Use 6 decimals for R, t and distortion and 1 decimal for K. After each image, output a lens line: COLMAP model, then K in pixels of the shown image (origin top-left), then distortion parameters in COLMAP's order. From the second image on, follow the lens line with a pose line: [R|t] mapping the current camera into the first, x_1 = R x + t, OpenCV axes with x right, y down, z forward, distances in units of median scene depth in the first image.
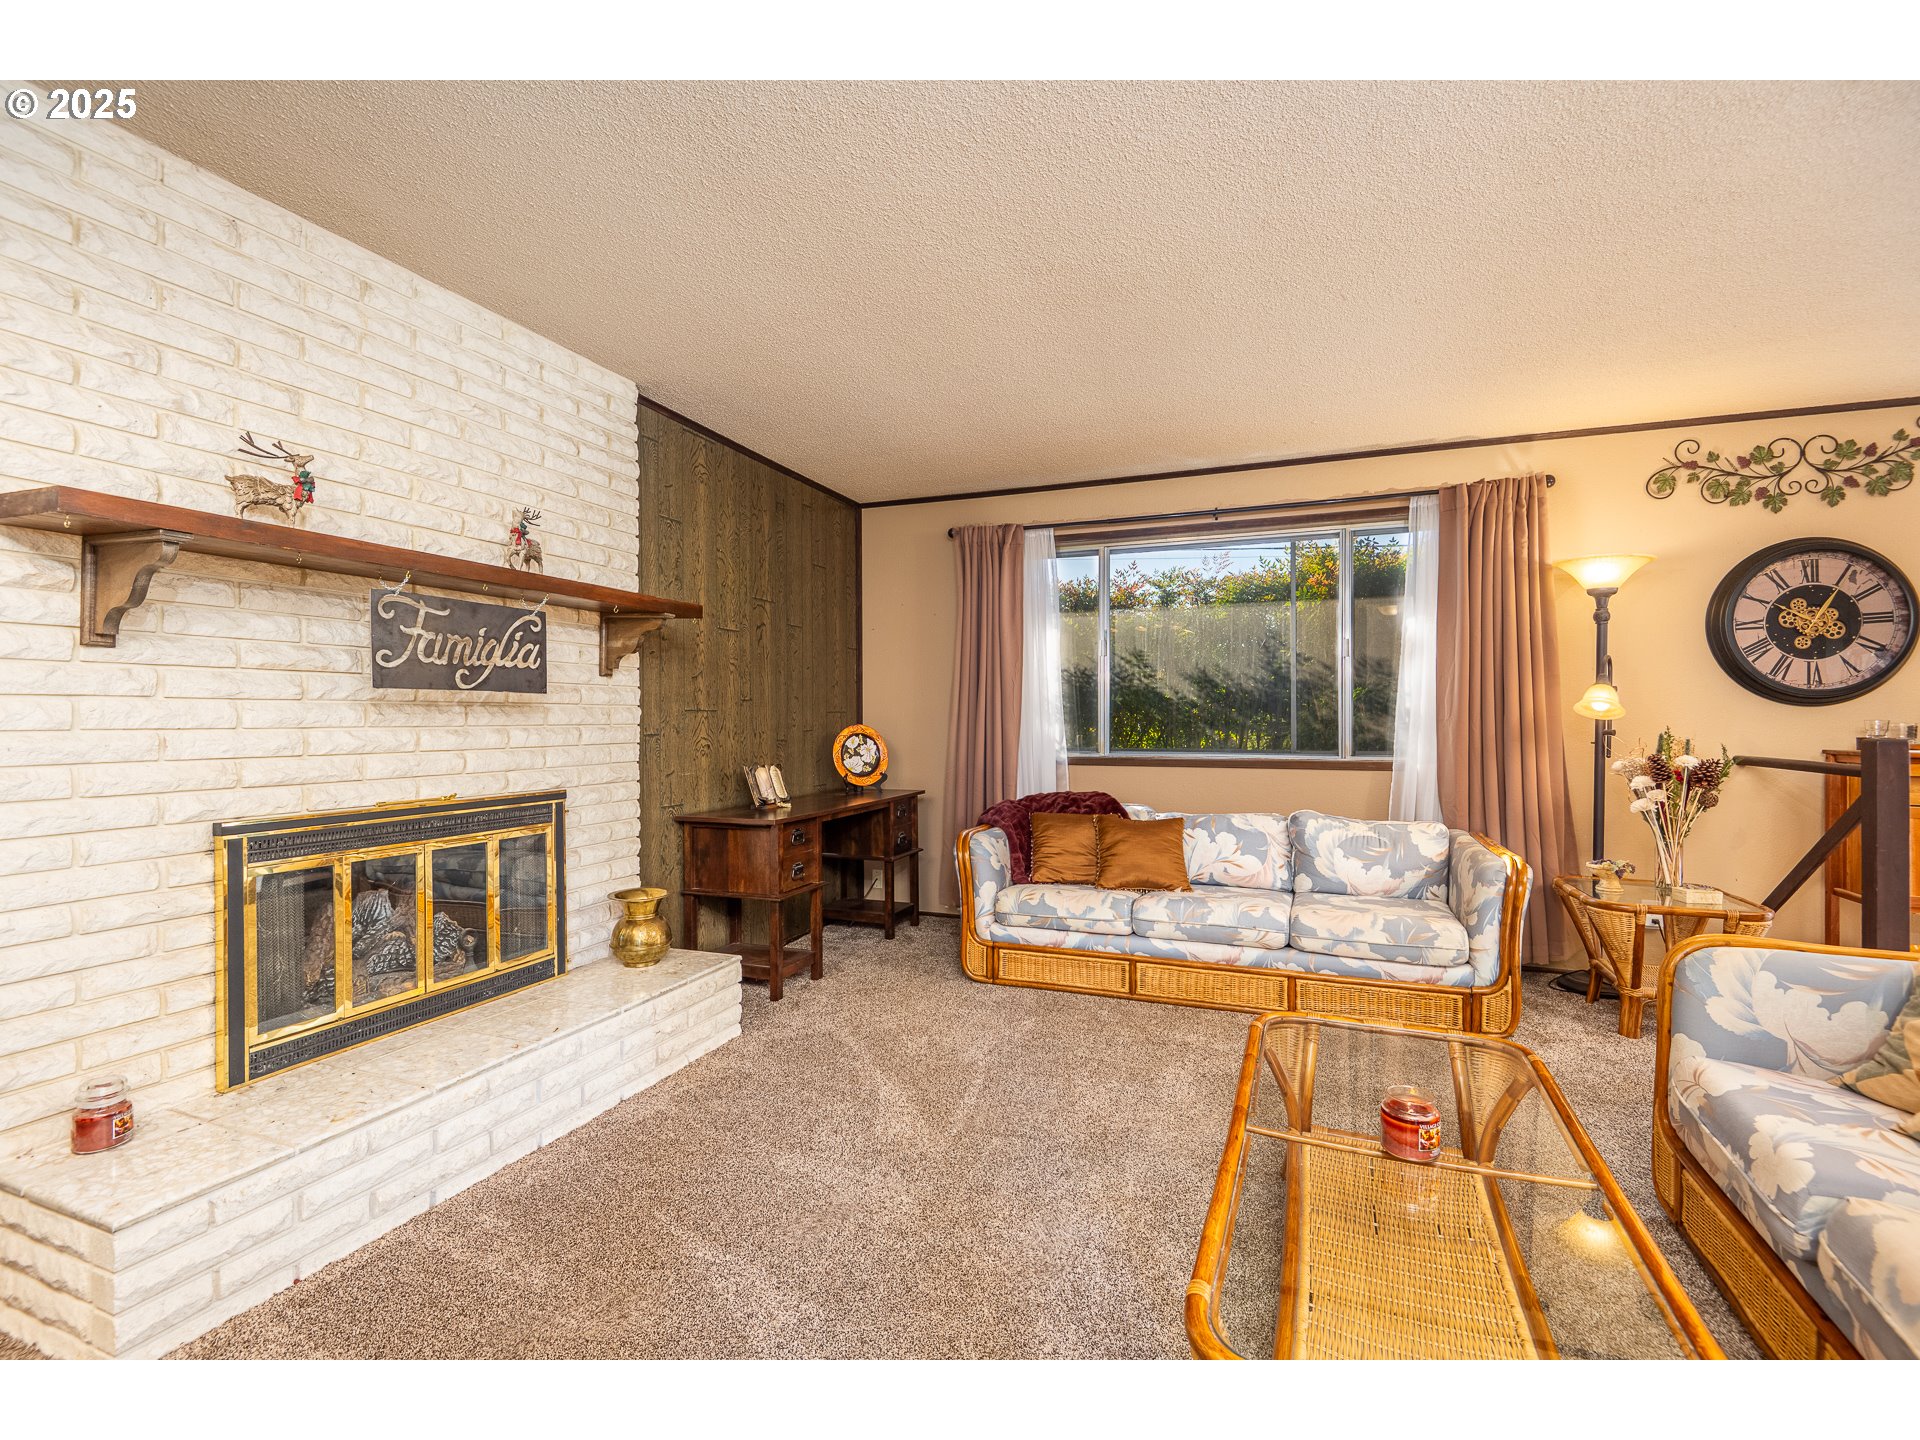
lens RADIAL K [[876.0, 0, 980.2], [0, 876.0, 720.9], [0, 0, 1]] dist [0.013482, -0.010636]
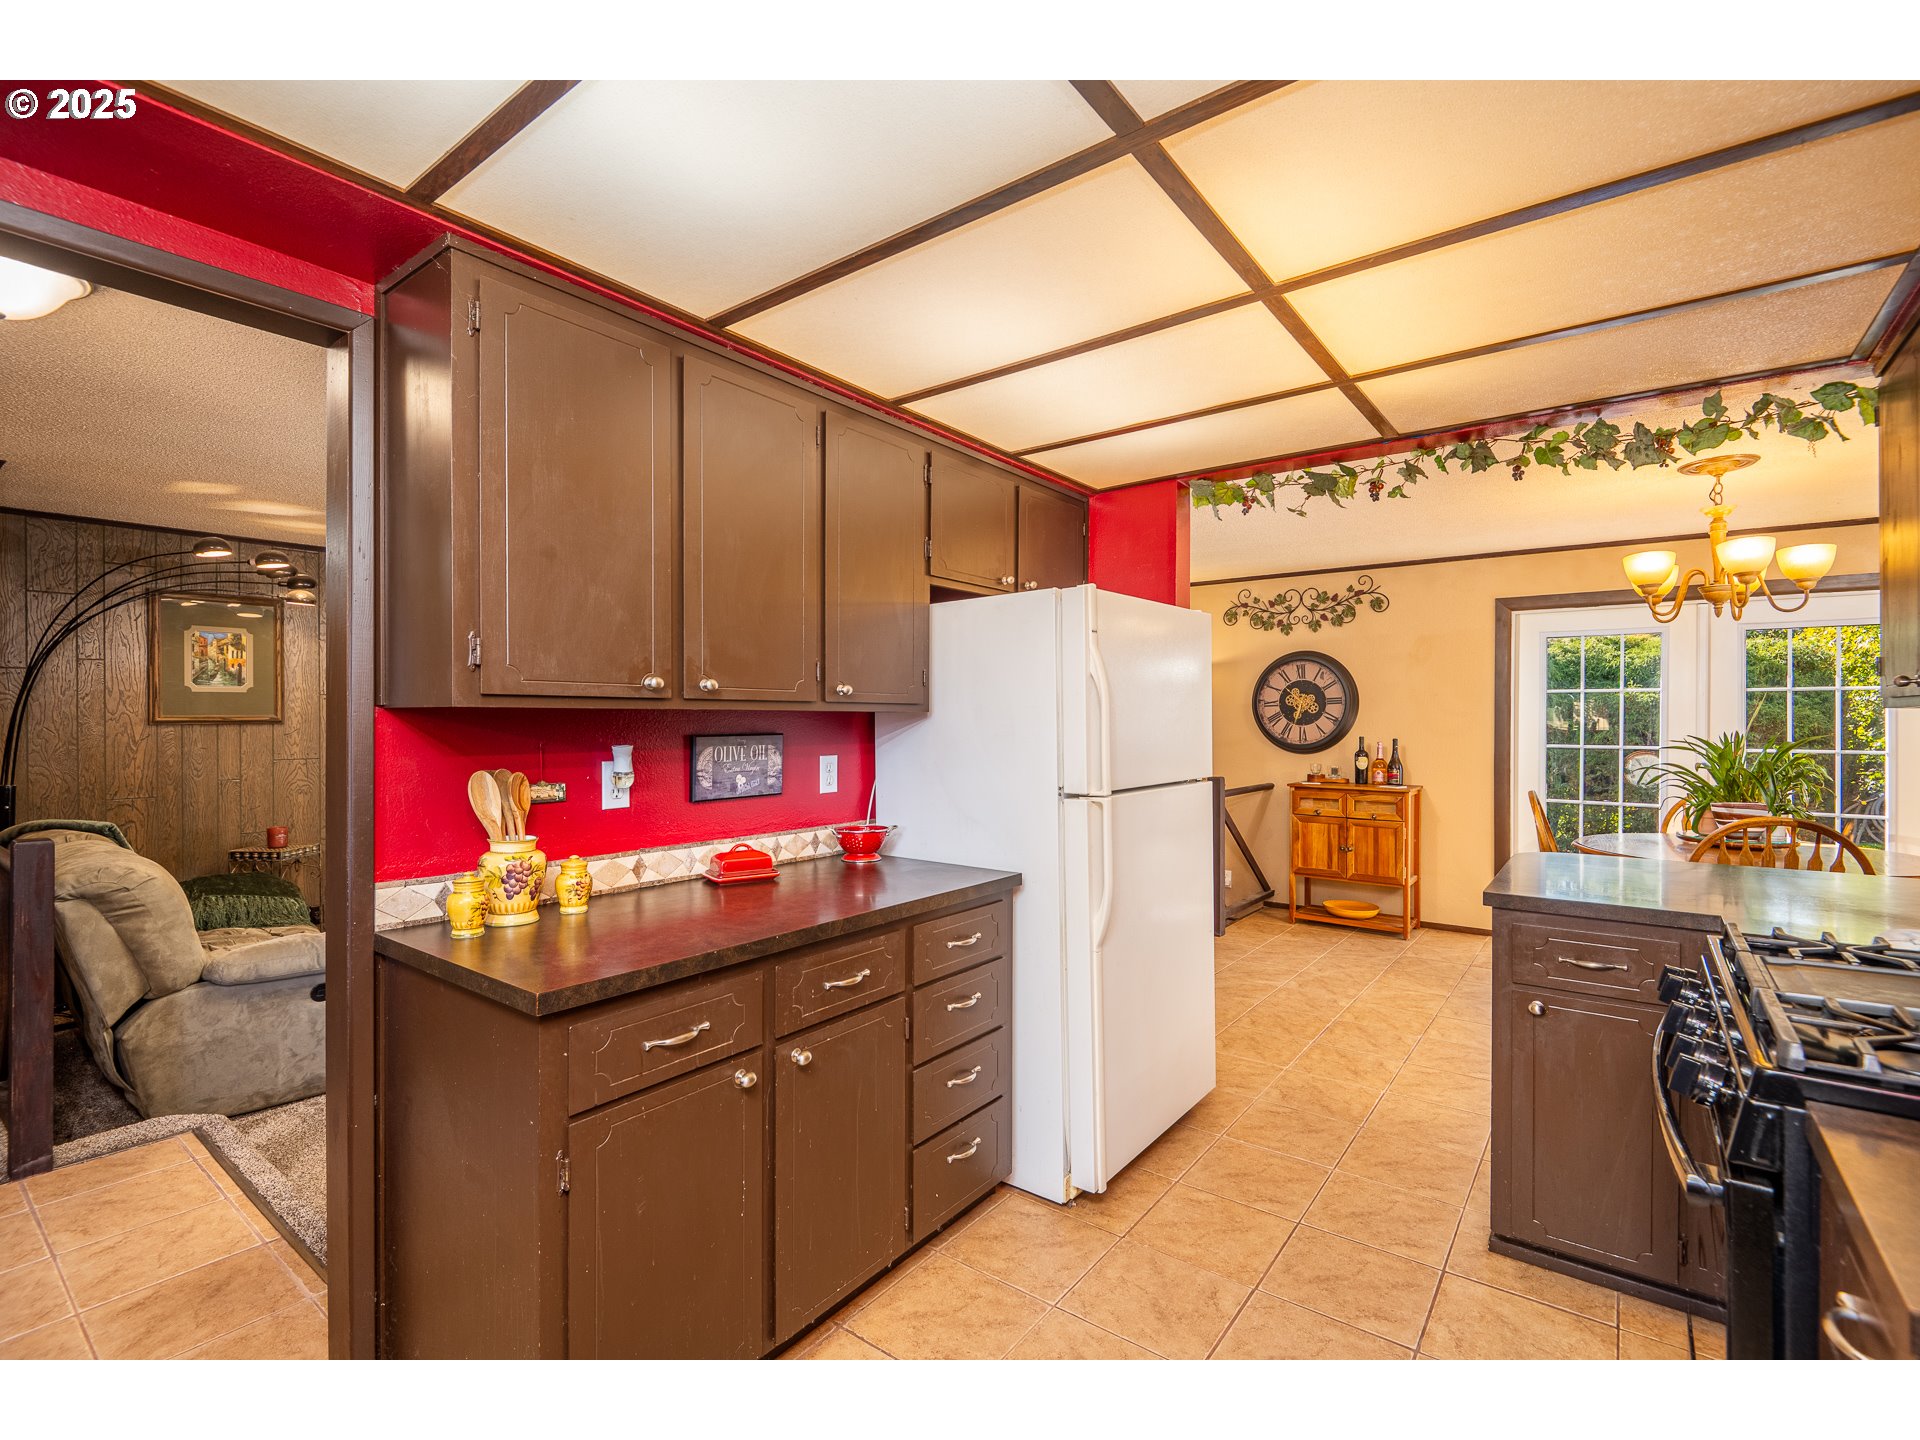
lens RADIAL K [[876.0, 0, 982.9], [0, 876.0, 715.4], [0, 0, 1]] dist [0.013482, -0.010636]
pose [[0.958289, 0.001327, -0.285799, 0.862283], [-0.003587, 0.999966, -0.007385, -0.076465], [0.285780, 0.008102, 0.958261, -0.753994]]
